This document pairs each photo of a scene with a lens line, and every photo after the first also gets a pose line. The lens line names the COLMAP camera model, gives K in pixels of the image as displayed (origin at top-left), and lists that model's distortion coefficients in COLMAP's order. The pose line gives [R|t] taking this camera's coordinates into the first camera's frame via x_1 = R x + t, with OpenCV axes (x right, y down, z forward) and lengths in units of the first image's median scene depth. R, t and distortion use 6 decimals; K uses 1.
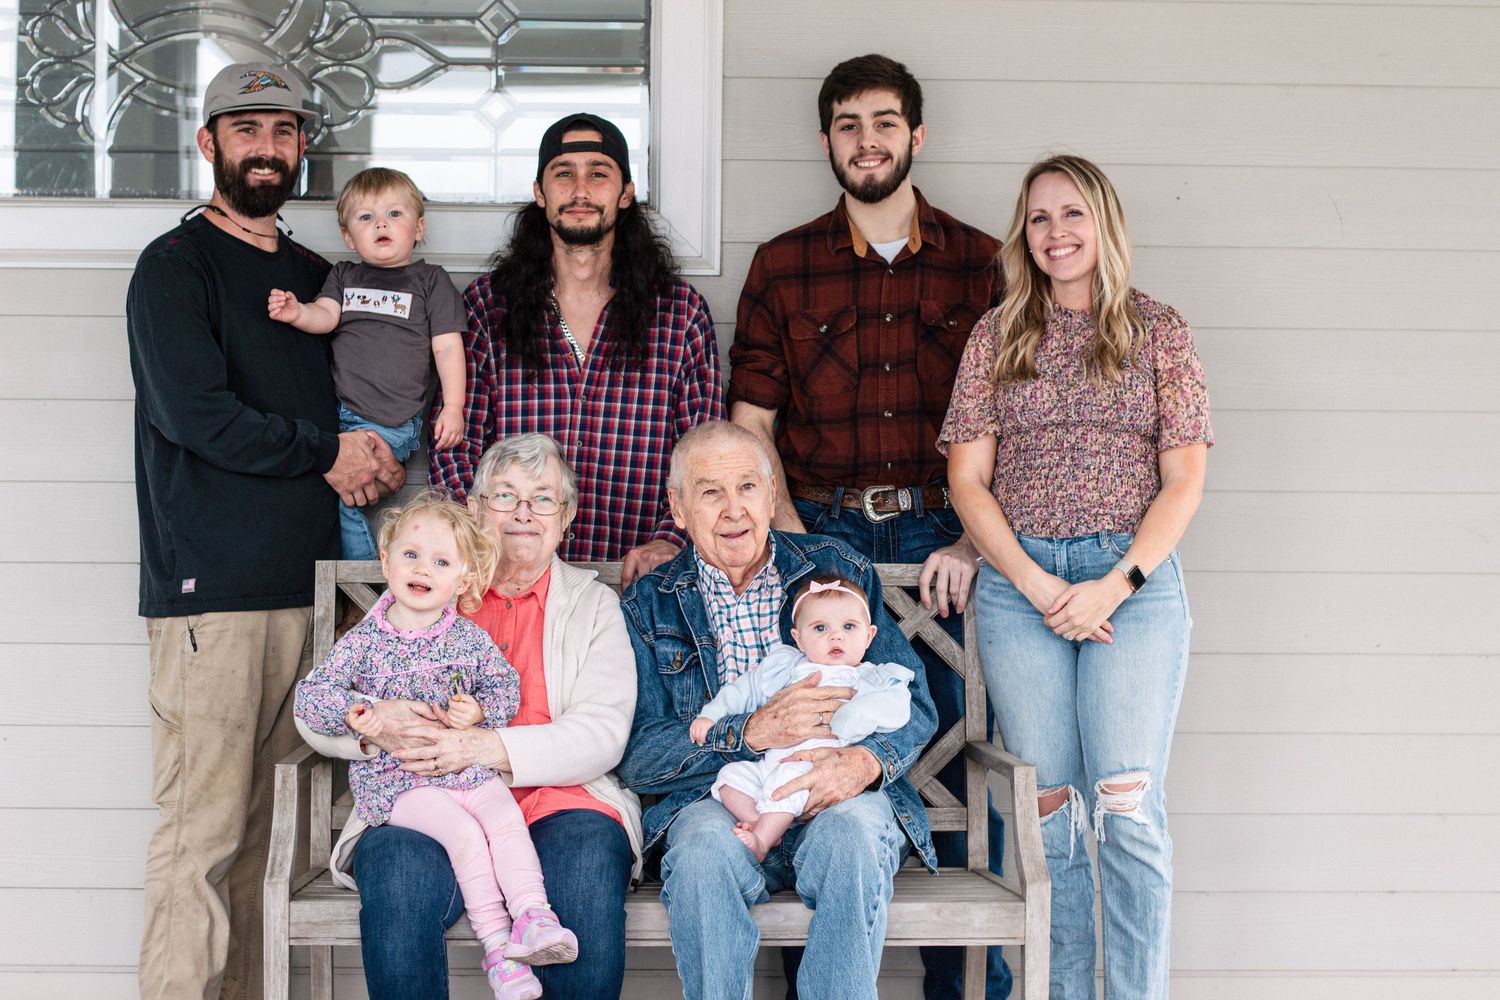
lens RADIAL K [[3475.8, 0, 757.9], [0, 3475.8, 525.4], [0, 0, 1]] dist [0.001893, 0.000000]
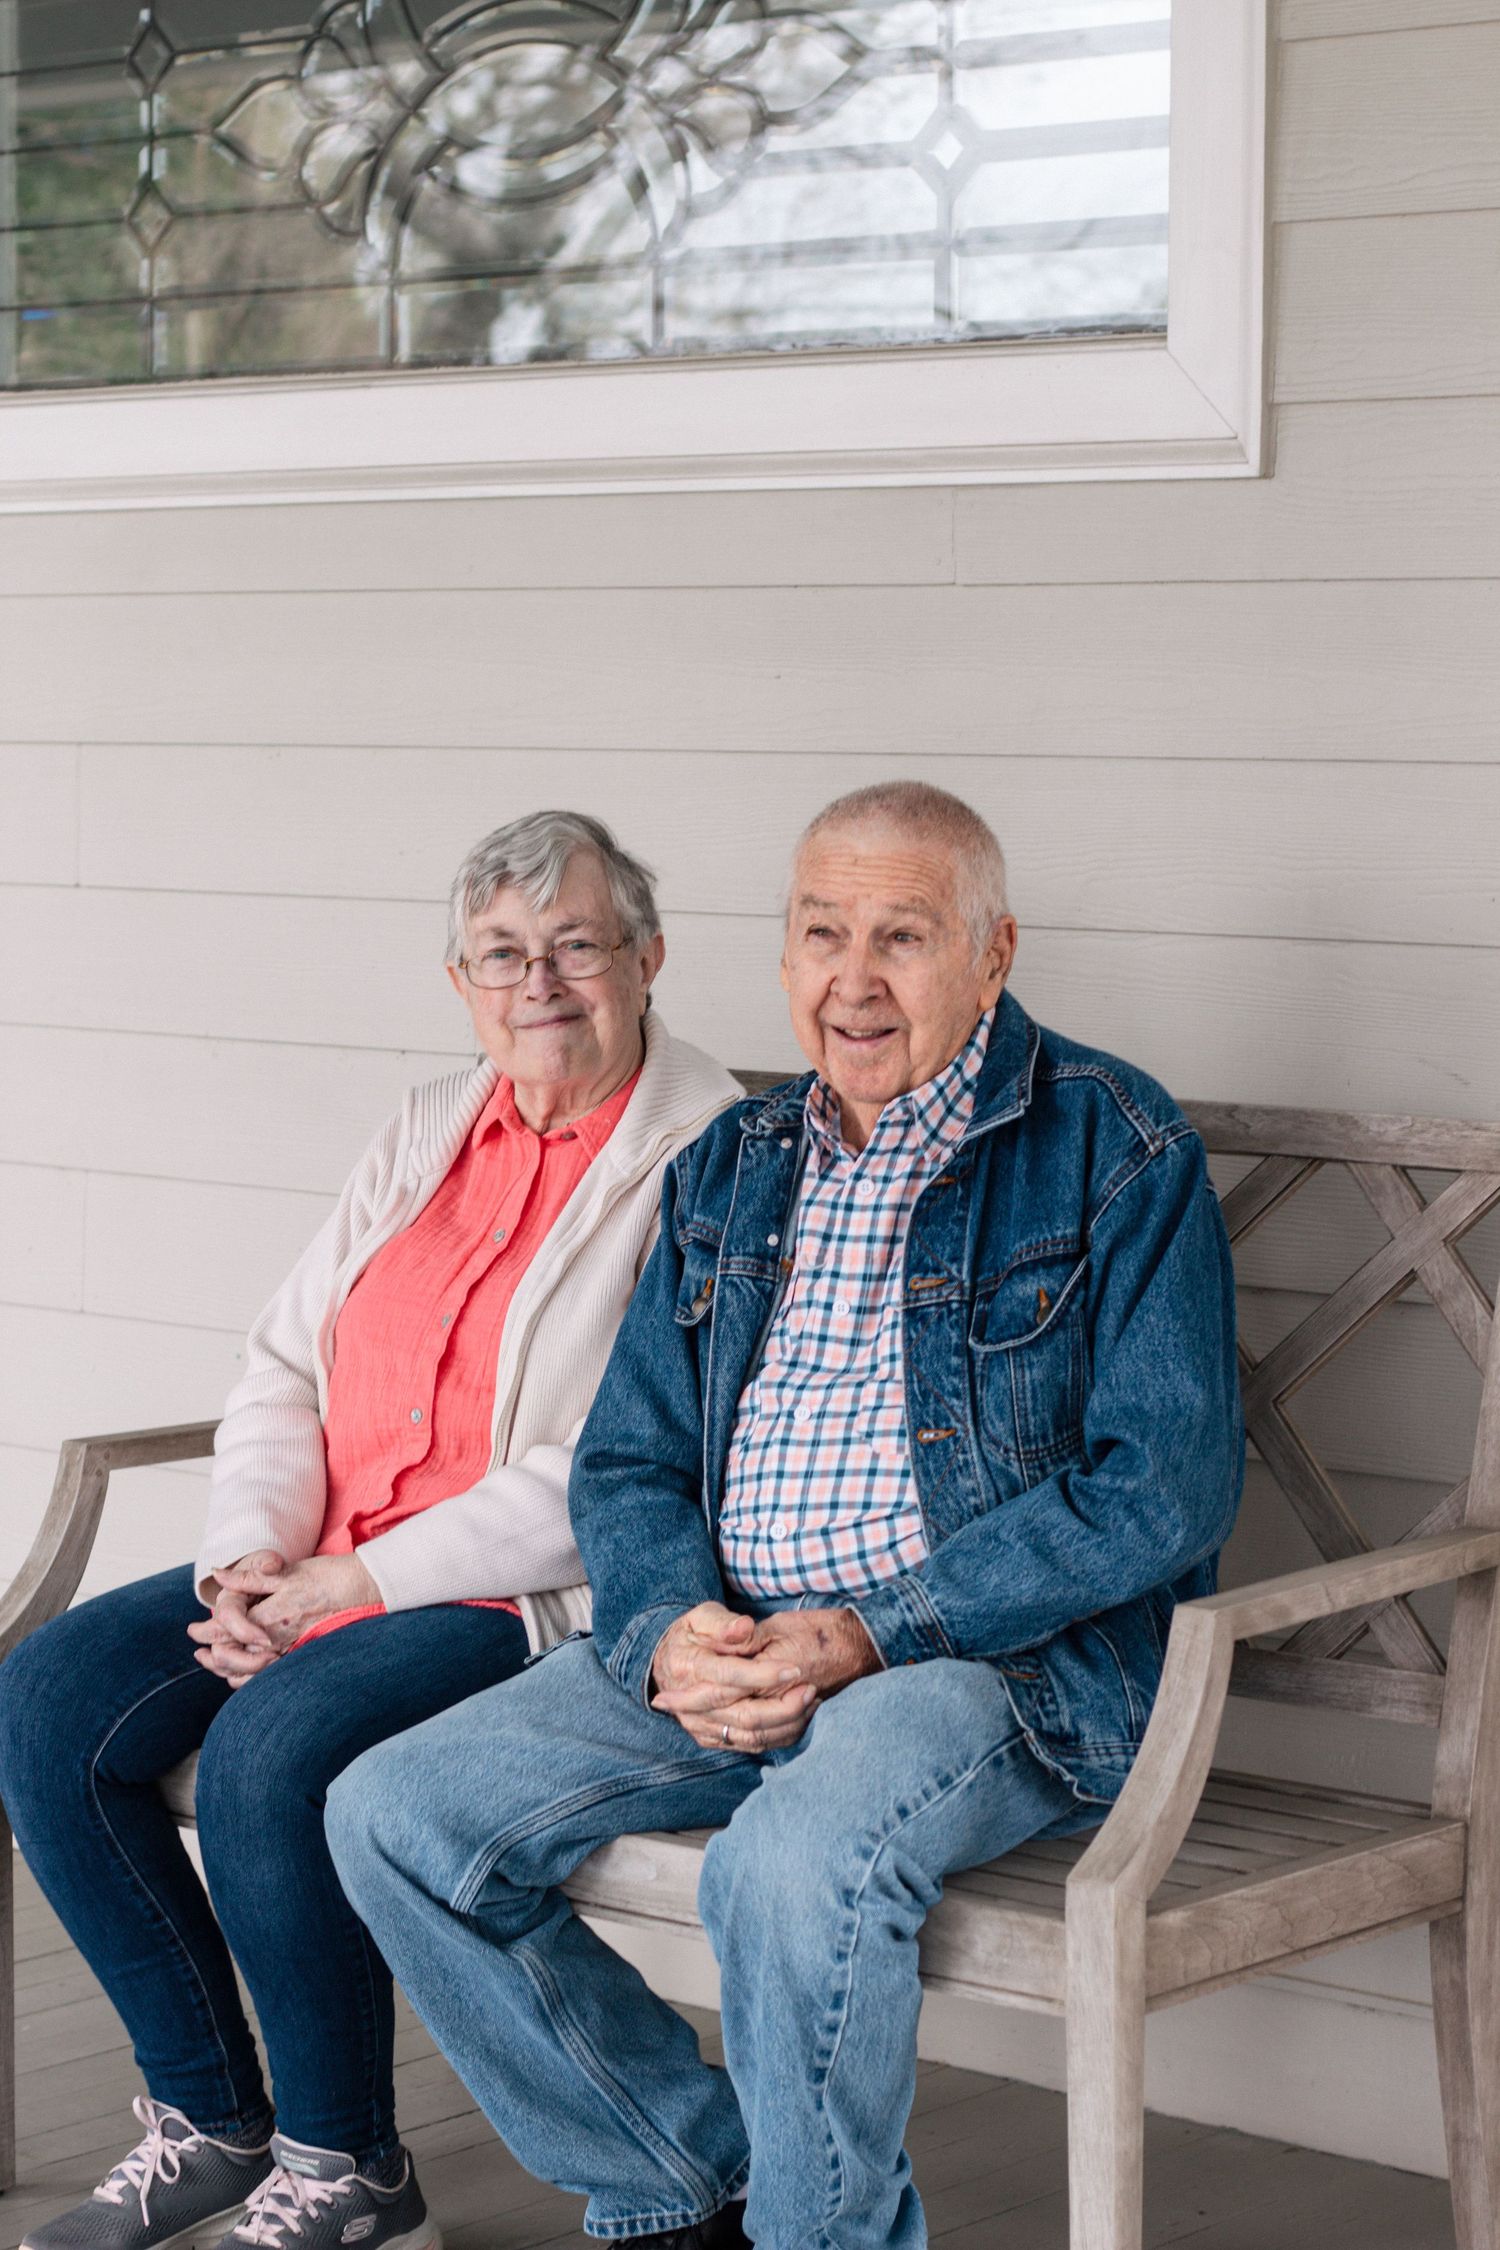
lens RADIAL K [[5213.6, 0, 741.1], [0, 5213.6, 1130.2], [0, 0, 1]] dist [0.001893, 0.000000]
pose [[0.712178, 0.054820, -0.699855, 0.495595], [-0.018792, 0.998078, 0.059057, -0.027232], [0.701748, -0.028907, 0.711839, 0.513205]]
